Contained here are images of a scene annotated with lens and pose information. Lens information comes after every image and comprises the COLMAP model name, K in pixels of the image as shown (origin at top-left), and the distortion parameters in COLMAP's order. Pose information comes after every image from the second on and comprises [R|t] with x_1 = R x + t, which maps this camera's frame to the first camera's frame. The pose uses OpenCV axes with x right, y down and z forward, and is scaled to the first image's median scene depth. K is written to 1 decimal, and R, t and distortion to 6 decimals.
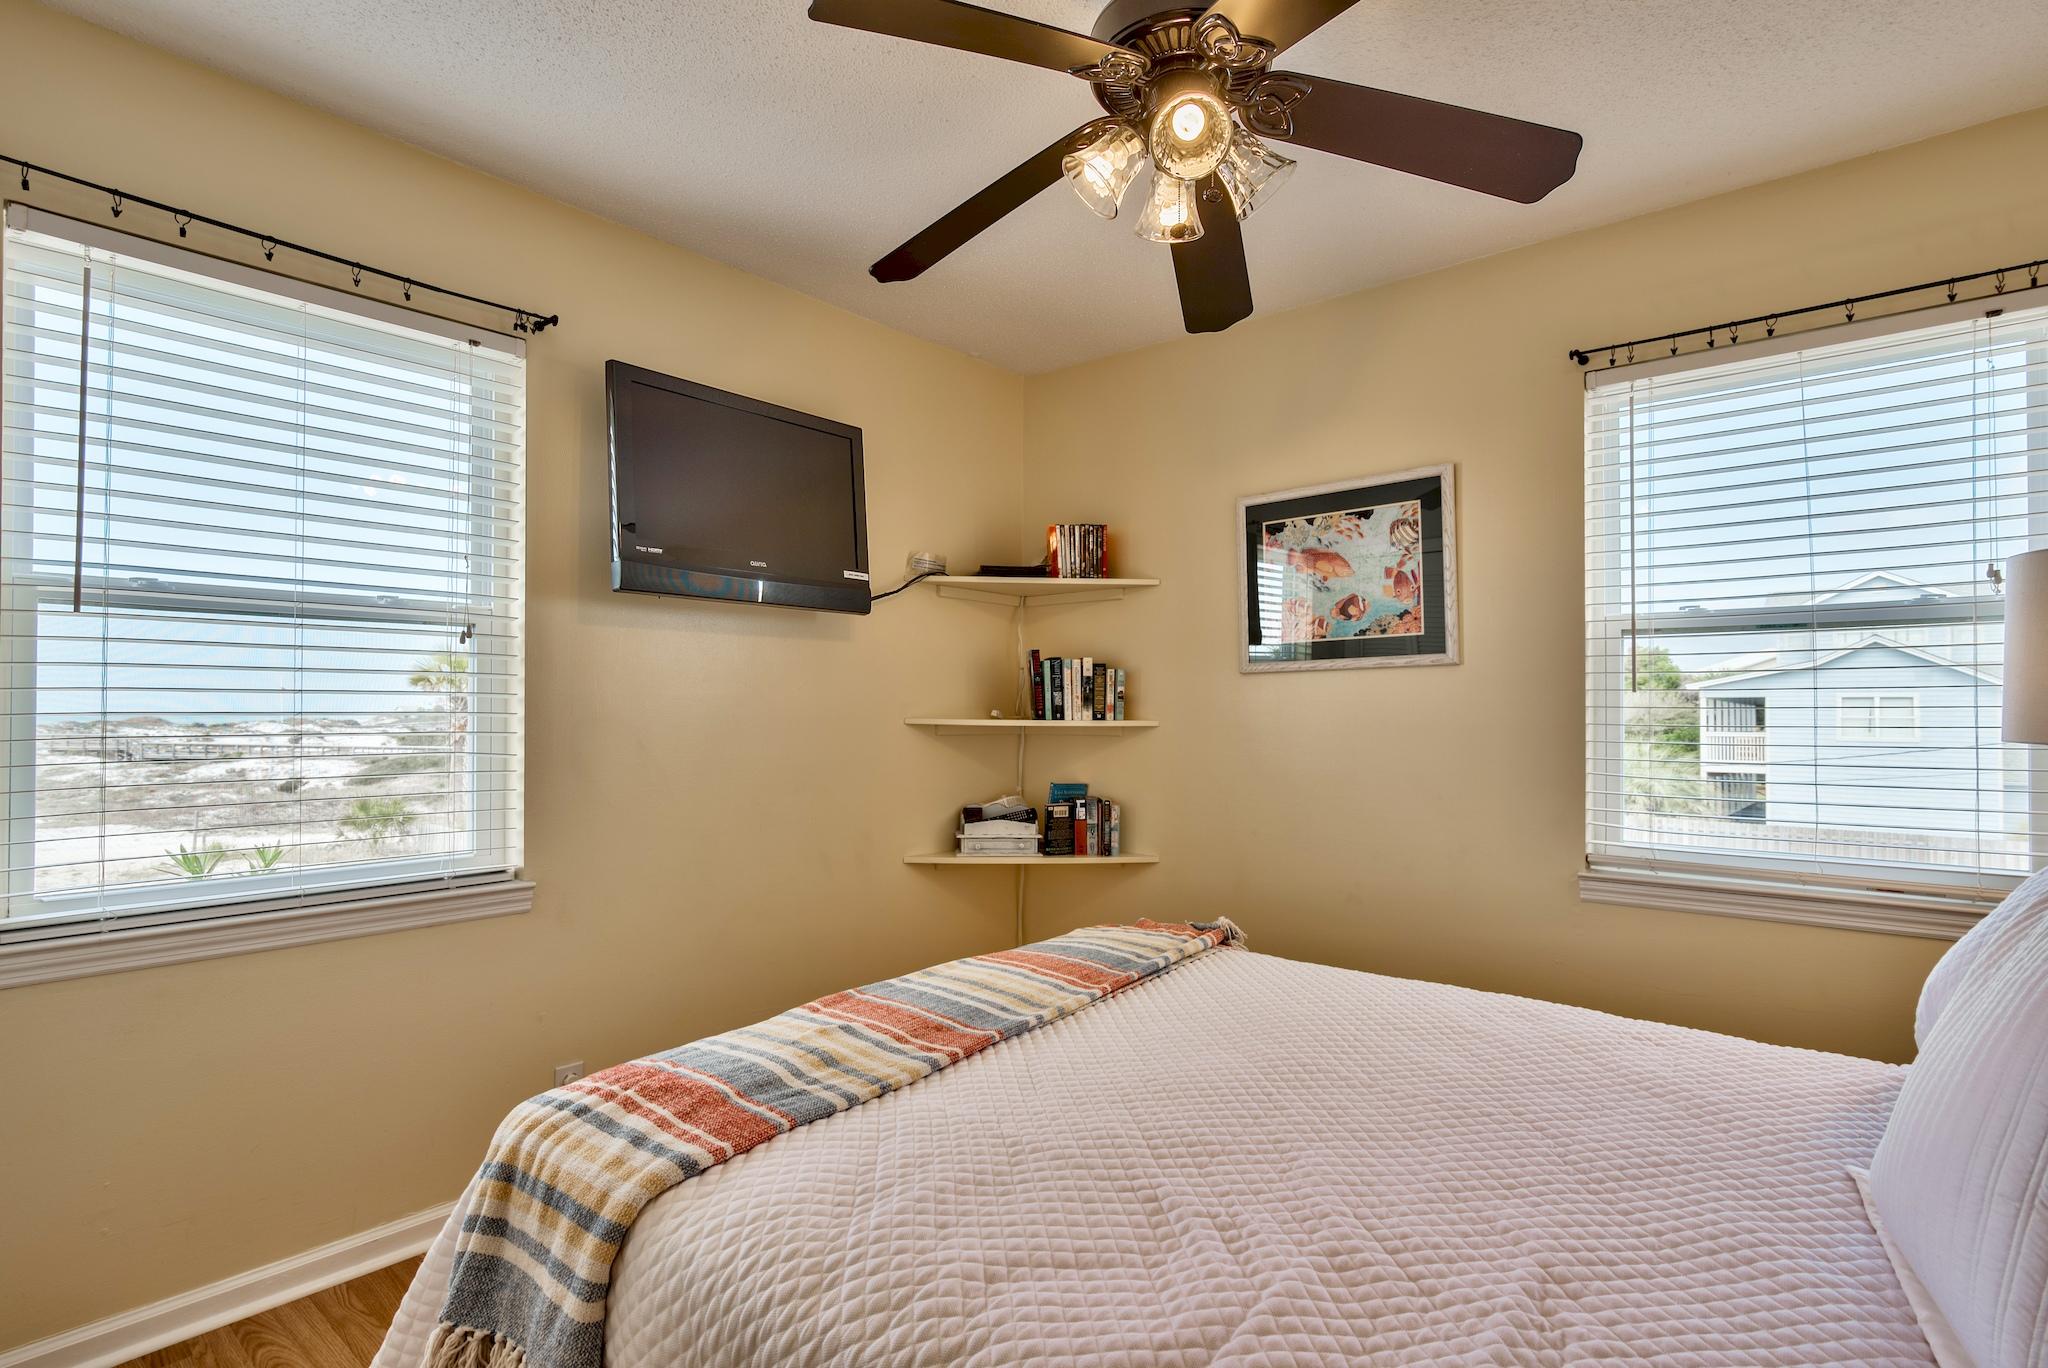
lens RADIAL K [[1000.2, 0, 1024.5], [0, 1000.2, 689.7], [0, 0, 1]] dist [-0.000501, -0.000492]
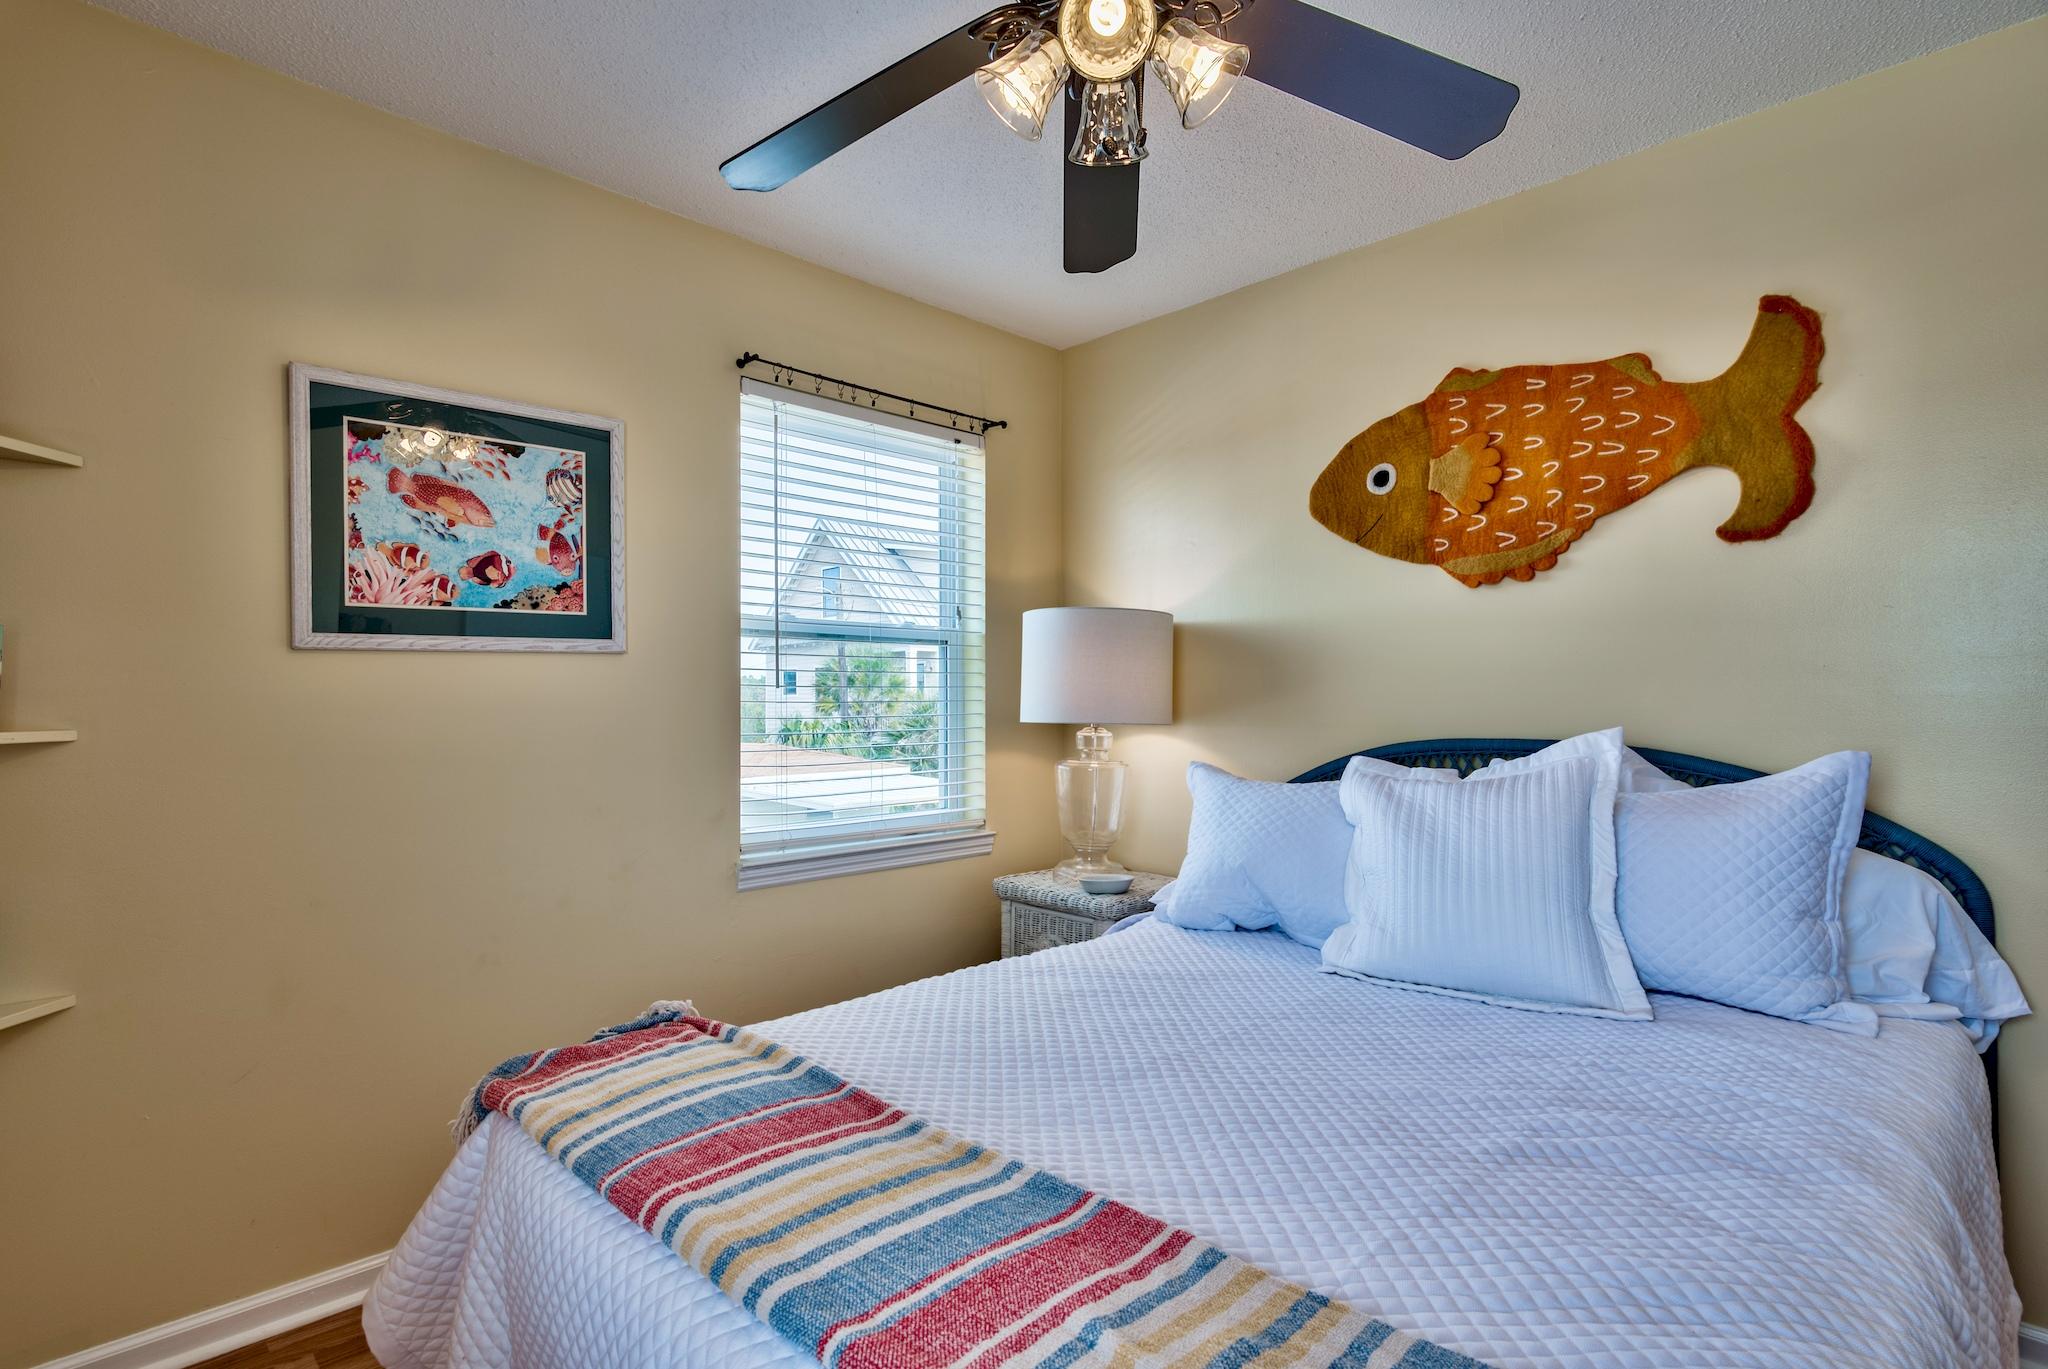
lens RADIAL K [[1000.2, 0, 1024.5], [0, 1000.2, 690.2], [0, 0, 1]] dist [-0.000501, -0.000492]
pose [[0.109102, 0.009764, 0.993983, -0.381229], [-0.013771, 0.999871, -0.008310, 0.008984], [-0.993935, -0.012781, 0.109222, 0.537996]]
